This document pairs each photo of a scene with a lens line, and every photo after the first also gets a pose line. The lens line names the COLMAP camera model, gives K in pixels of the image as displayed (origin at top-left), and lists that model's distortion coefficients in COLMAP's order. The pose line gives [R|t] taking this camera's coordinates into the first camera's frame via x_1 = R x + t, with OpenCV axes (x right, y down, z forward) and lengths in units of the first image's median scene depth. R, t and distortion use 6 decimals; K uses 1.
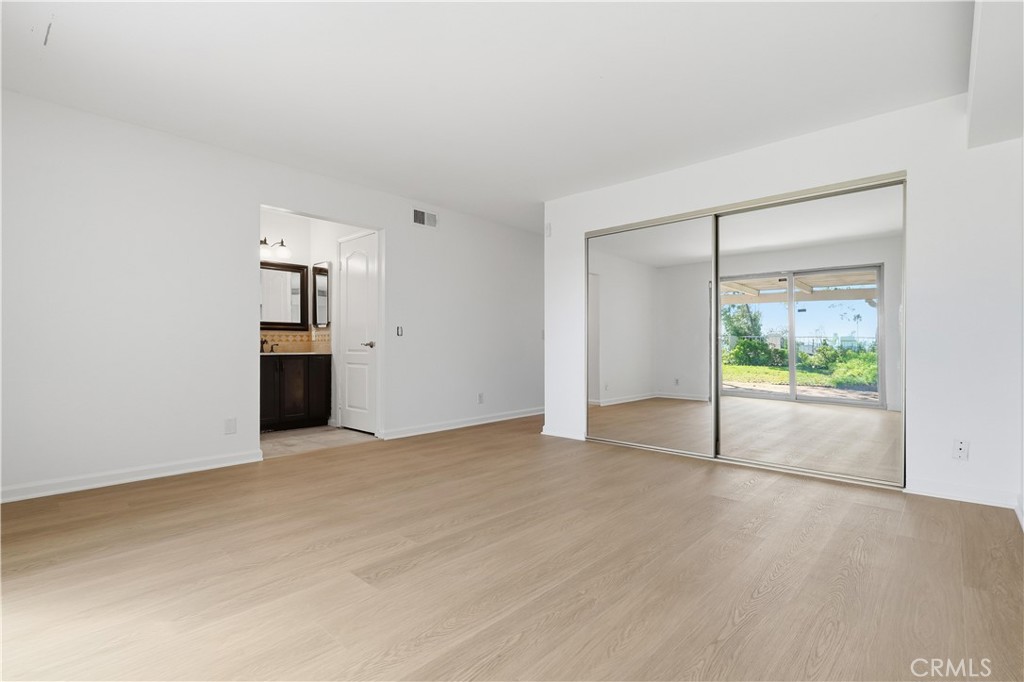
lens RADIAL K [[466.5, 0, 514.1], [0, 466.5, 348.6], [0, 0, 1]] dist [-0.007602, 0.003199]
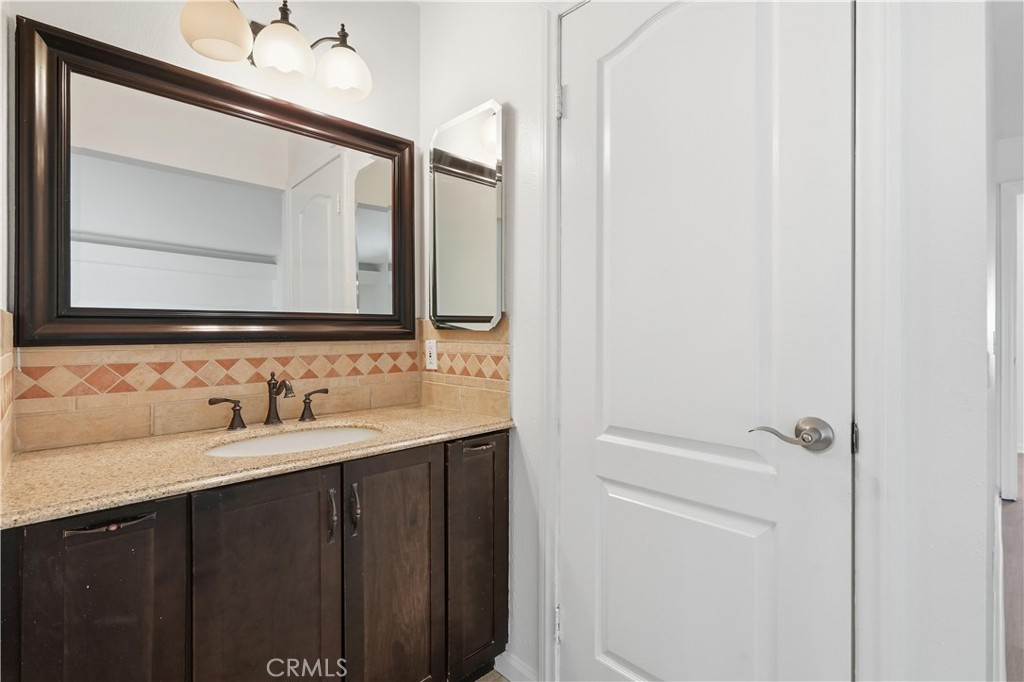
lens RADIAL K [[466.5, 0, 511.7], [0, 466.5, 337.4], [0, 0, 1]] dist [-0.007602, 0.003199]
pose [[0.998338, 0.004276, -0.057479, -0.395845], [-0.004205, 0.999990, 0.001349, -0.044808], [0.057484, -0.001105, 0.998346, 0.755712]]
